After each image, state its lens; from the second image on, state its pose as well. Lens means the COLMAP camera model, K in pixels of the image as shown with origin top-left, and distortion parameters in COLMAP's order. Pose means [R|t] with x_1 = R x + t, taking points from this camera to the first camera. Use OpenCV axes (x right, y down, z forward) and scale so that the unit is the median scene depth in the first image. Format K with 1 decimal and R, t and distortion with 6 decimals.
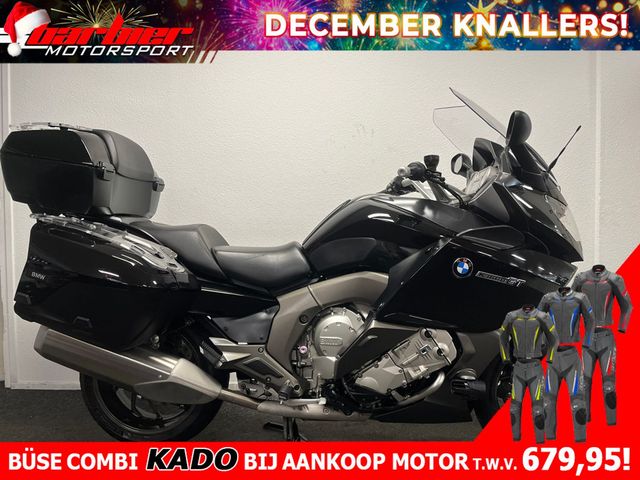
lens RADIAL K [[485.4, 0, 320.0], [0, 485.4, 240.0], [0, 0, 1]] dist [0.003541, 0.001137]
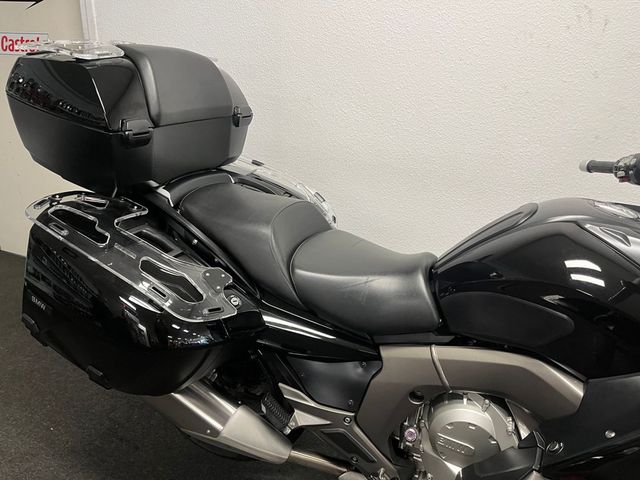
lens RADIAL K [[485.4, 0, 320.0], [0, 485.4, 240.0], [0, 0, 1]] dist [0.003541, 0.001137]
pose [[0.939324, 0.147529, -0.309686, 0.013924], [-0.036814, 0.940934, 0.336582, -0.234404], [0.341050, -0.304759, 0.889273, 0.465213]]
